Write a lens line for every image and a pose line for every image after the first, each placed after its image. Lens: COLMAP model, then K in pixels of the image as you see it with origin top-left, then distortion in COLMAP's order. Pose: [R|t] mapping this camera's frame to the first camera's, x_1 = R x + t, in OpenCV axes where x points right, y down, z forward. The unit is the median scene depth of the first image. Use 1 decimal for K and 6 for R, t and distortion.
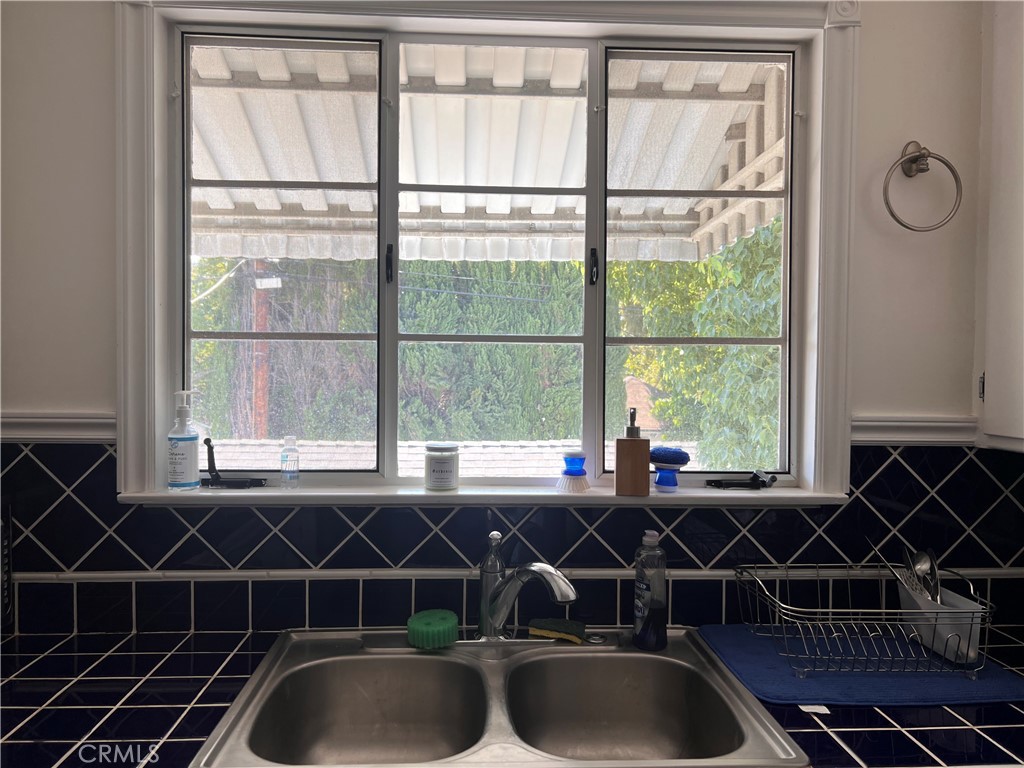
lens RADIAL K [[774.8, 0, 508.0], [0, 774.8, 387.3], [0, 0, 1]] dist [0.057028, -0.071300]
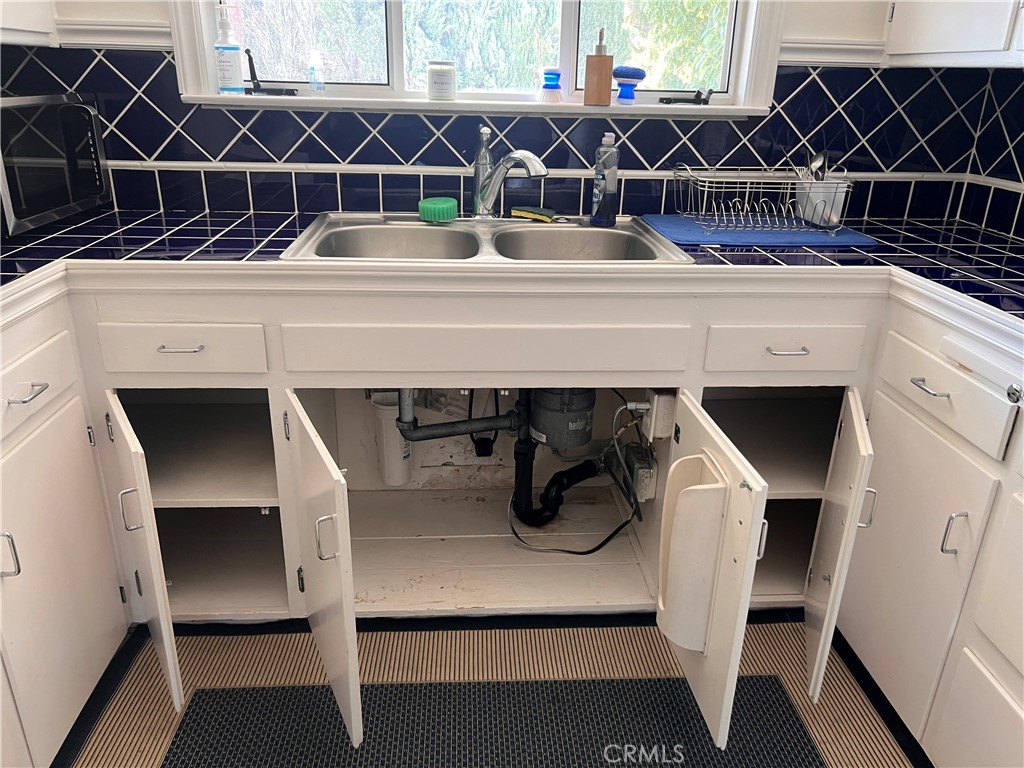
lens RADIAL K [[774.8, 0, 508.5], [0, 774.8, 385.4], [0, 0, 1]] dist [0.057028, -0.071300]
pose [[0.999854, 0.010878, 0.013189, 0.007692], [-0.014798, 0.936970, 0.349097, 0.123737], [-0.008560, -0.349241, 0.936994, -0.316232]]
